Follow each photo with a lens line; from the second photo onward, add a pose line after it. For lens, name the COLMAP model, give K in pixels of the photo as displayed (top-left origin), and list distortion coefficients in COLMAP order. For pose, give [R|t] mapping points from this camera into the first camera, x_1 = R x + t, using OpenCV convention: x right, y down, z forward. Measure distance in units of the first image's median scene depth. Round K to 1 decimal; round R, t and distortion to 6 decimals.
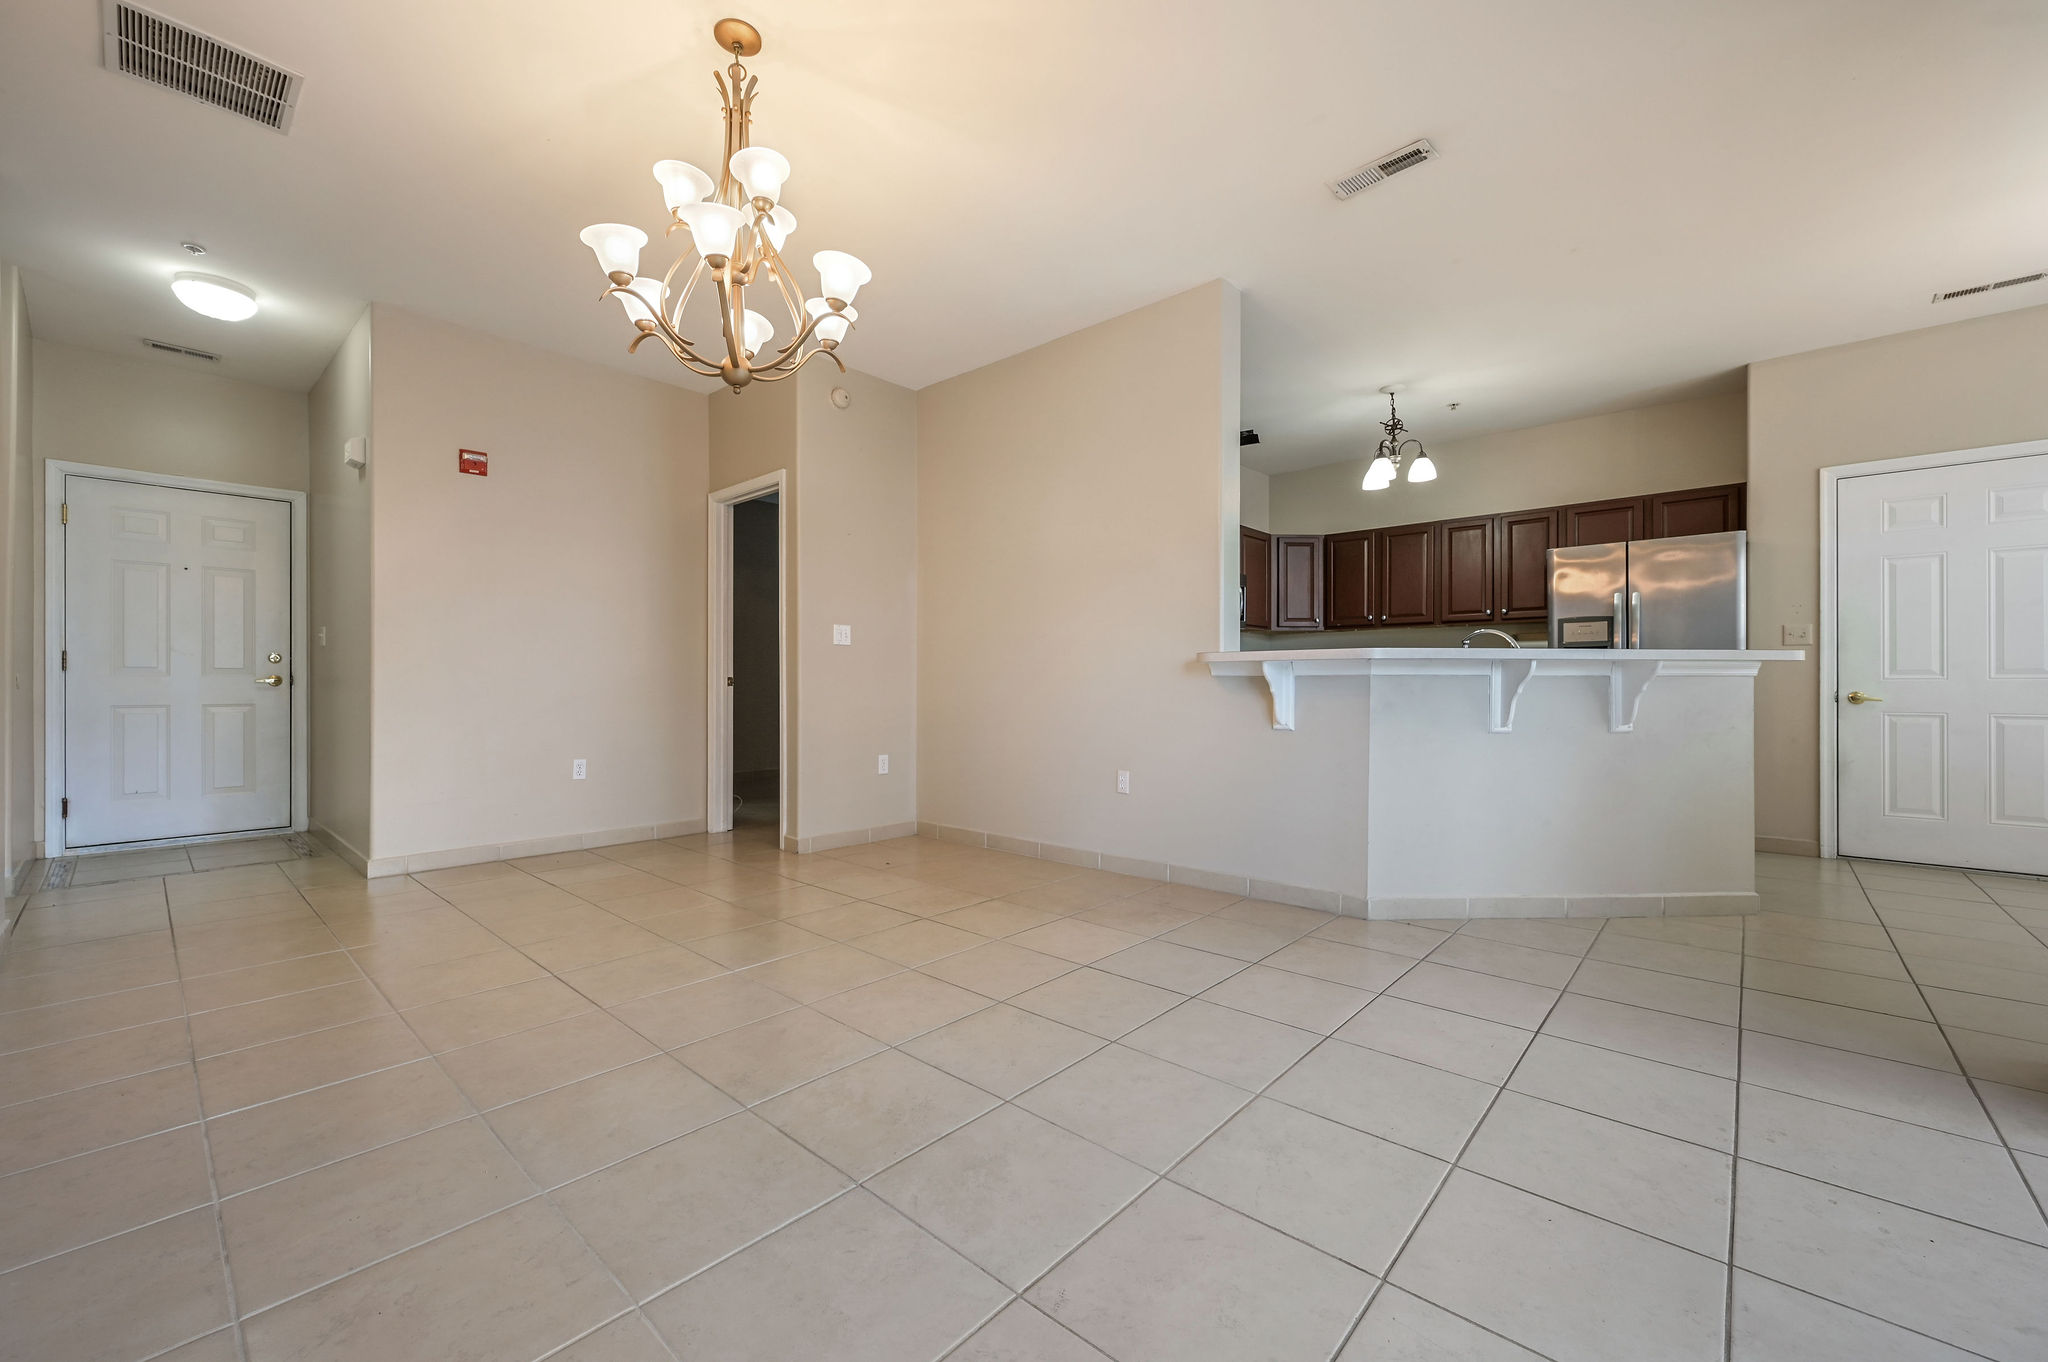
lens RADIAL K [[807.4, 0, 1031.0], [0, 807.4, 681.3], [0, 0, 1]] dist [0.000048, -0.000130]
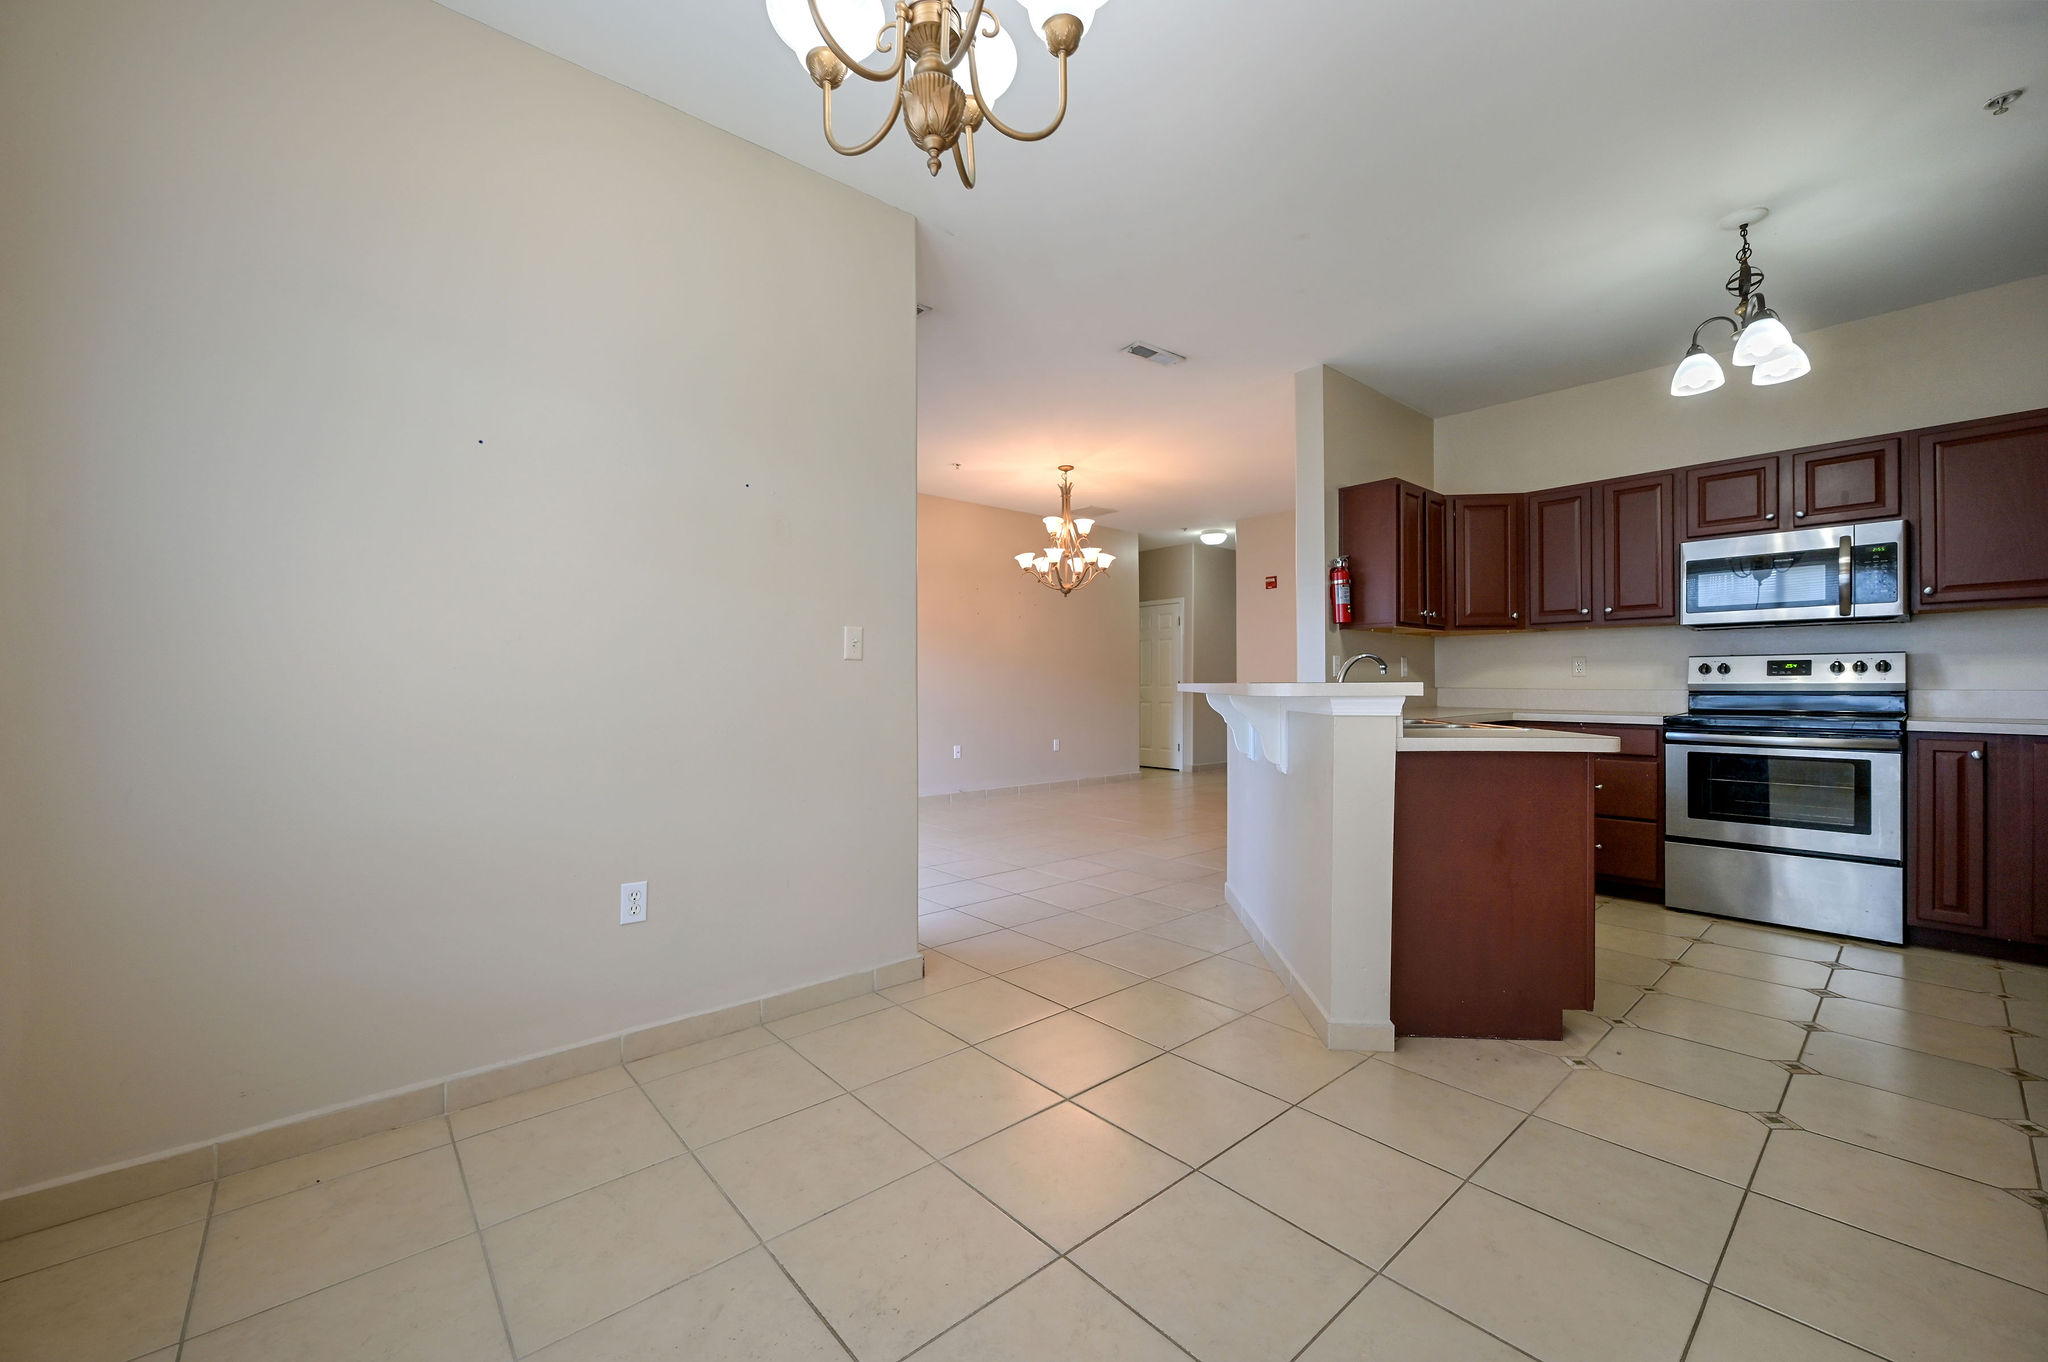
lens RADIAL K [[807.4, 0, 1023.3], [0, 807.4, 685.8], [0, 0, 1]] dist [0.000048, -0.000130]
pose [[-0.115897, -0.002143, -0.993259, 1.263405], [0.011504, 0.999928, -0.003500, -0.021774], [0.993195, -0.011832, -0.115864, 0.613774]]
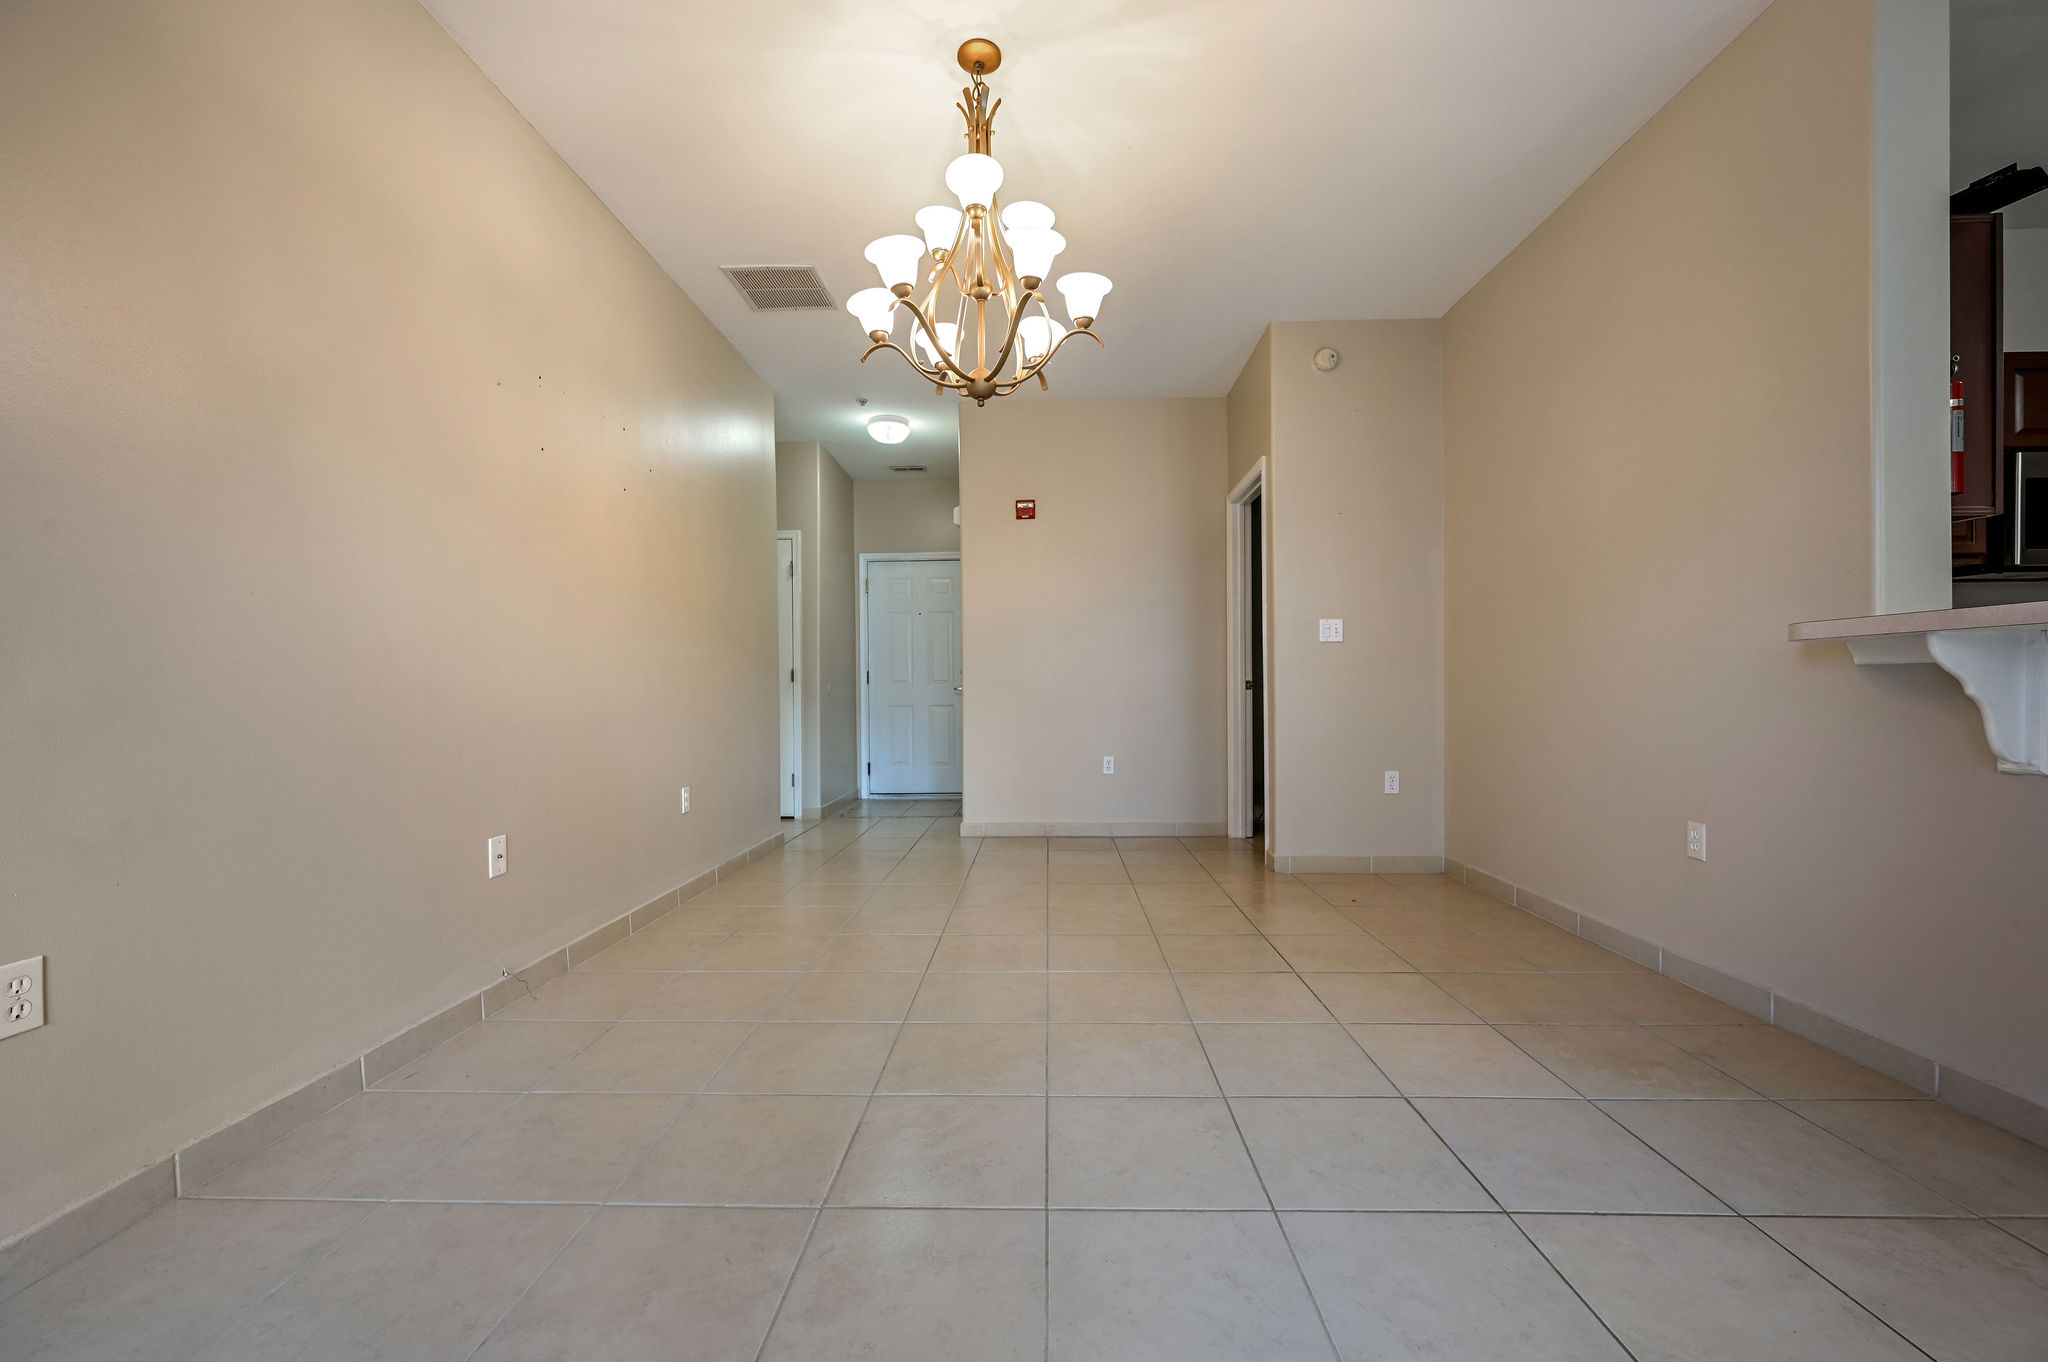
lens RADIAL K [[807.4, 0, 1023.8], [0, 807.4, 695.3], [0, 0, 1]] dist [0.000048, -0.000130]
pose [[0.645595, -0.002357, -0.763677, 0.236852], [0.013365, 0.999877, 0.008213, 0.001231], [0.763563, -0.015509, 0.645547, 0.196593]]
